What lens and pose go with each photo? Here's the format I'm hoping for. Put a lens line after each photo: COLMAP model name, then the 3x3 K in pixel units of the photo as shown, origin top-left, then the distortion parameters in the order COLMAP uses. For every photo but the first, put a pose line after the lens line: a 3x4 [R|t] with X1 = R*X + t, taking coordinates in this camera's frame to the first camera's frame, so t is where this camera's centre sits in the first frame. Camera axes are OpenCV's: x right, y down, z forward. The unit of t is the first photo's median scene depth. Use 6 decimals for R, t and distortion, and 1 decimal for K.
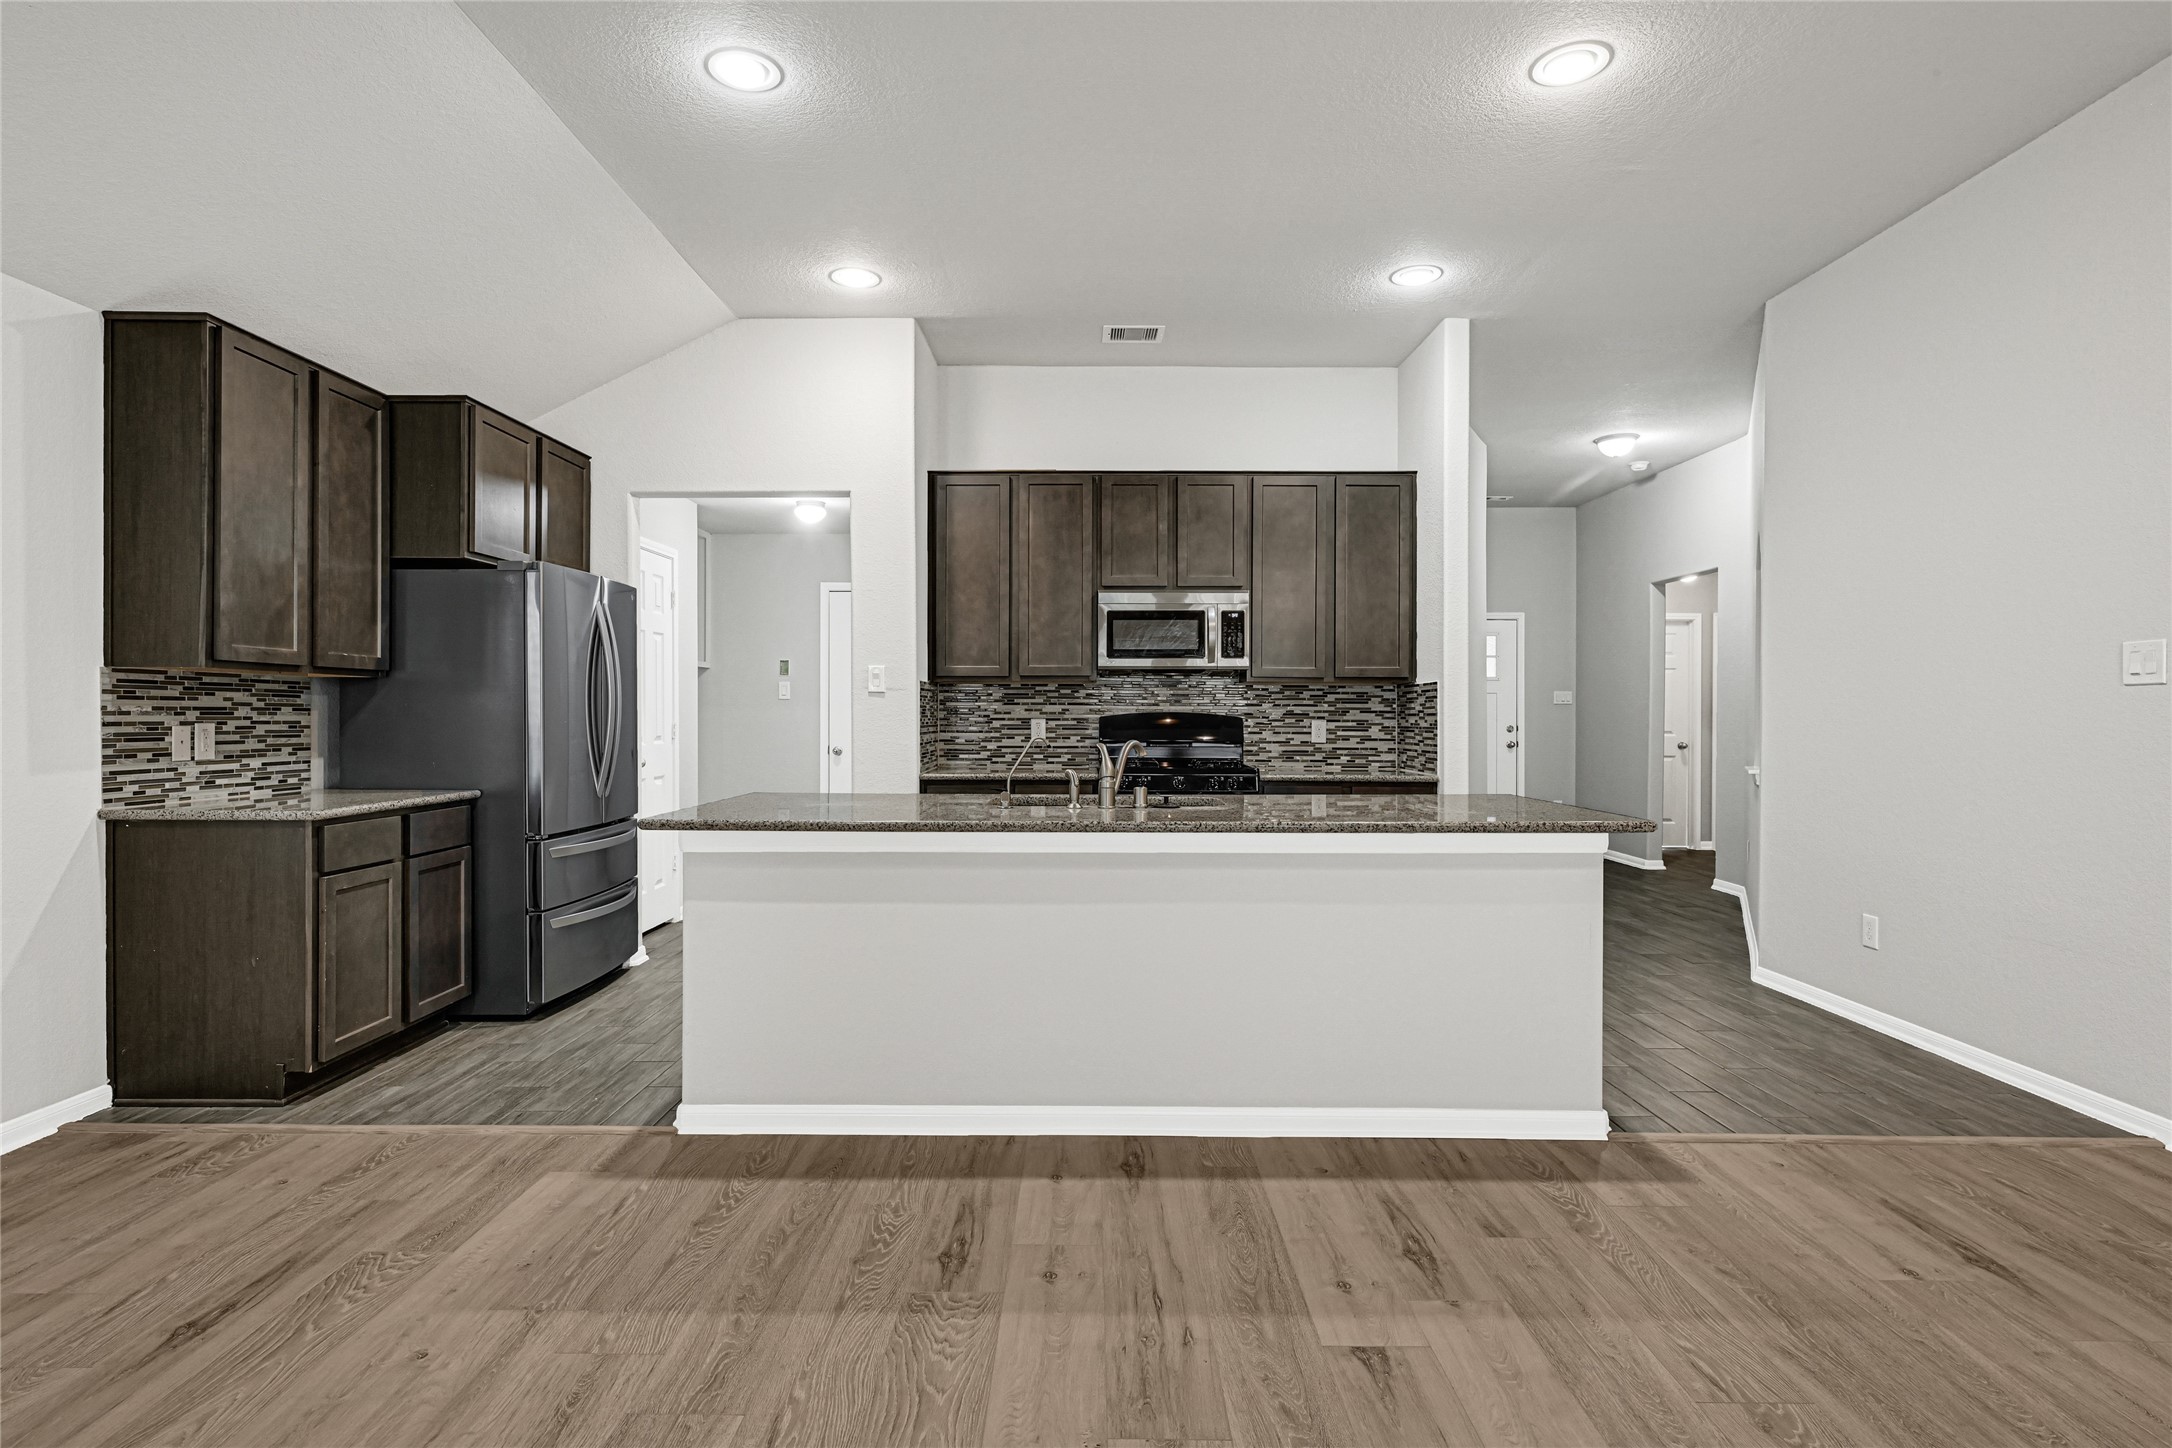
lens RADIAL K [[1070.6, 0, 1081.4], [0, 1070.6, 709.3], [0, 0, 1]] dist [-0.000452, 0.000582]
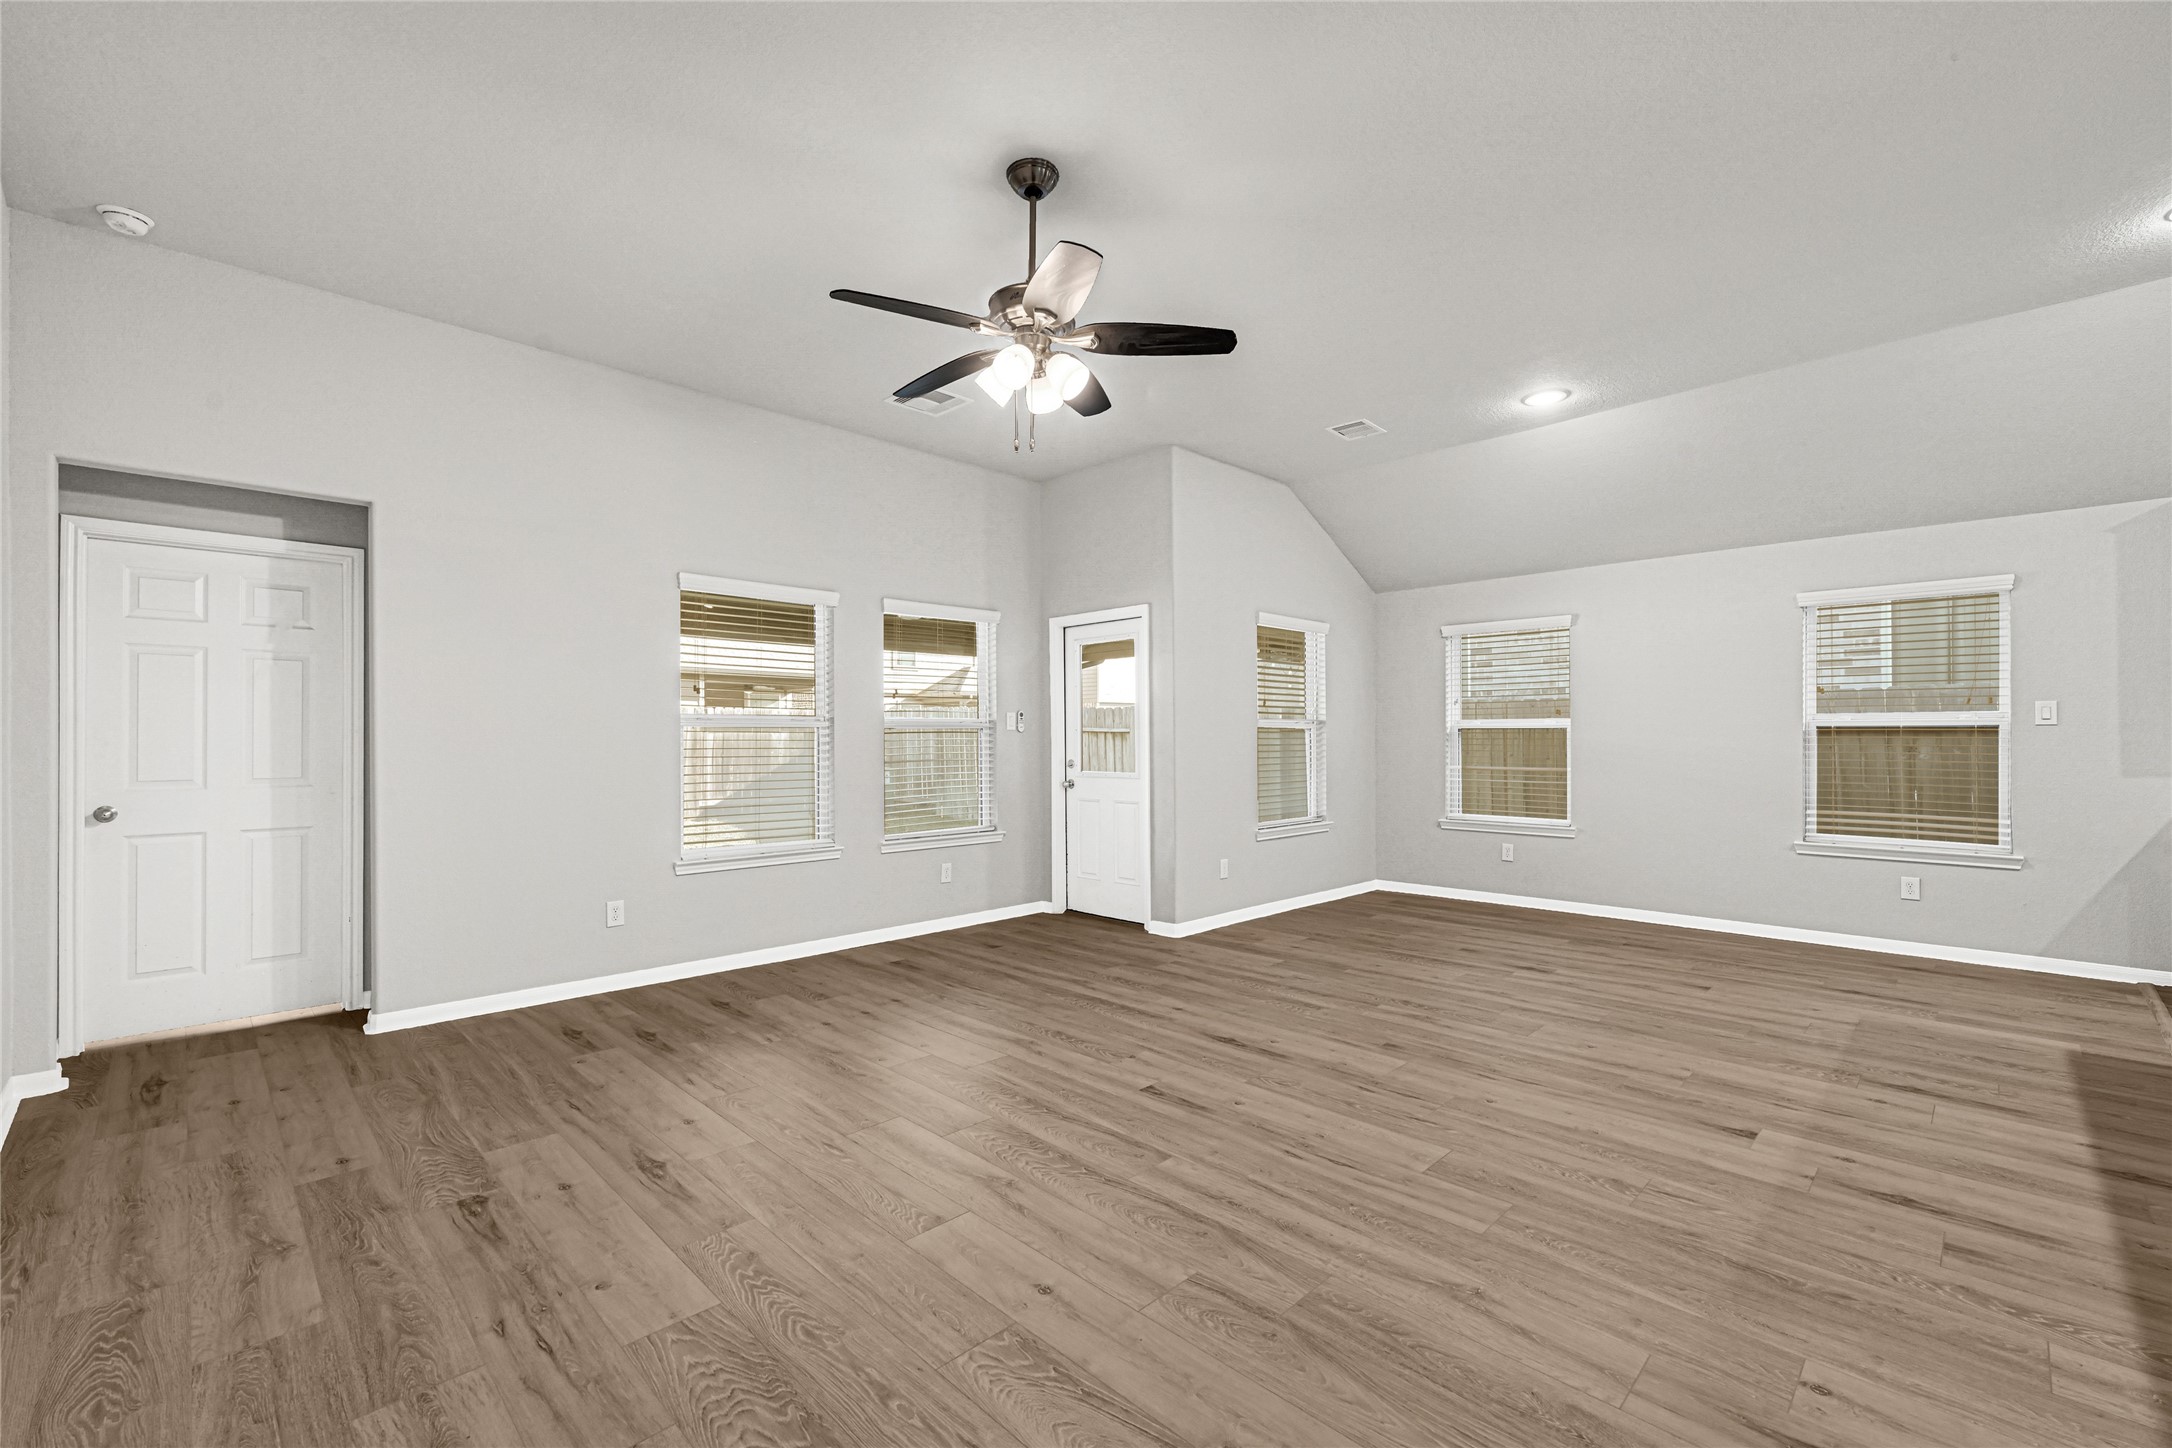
lens RADIAL K [[905.5, 0, 1086.9], [0, 905.5, 734.0], [0, 0, 1]] dist [-0.000641, 0.000116]
pose [[-0.702929, -0.005328, -0.711240, 1.037958], [0.002945, 0.999942, -0.010402, -0.000409], [0.711254, -0.009406, -0.702872, 0.663186]]
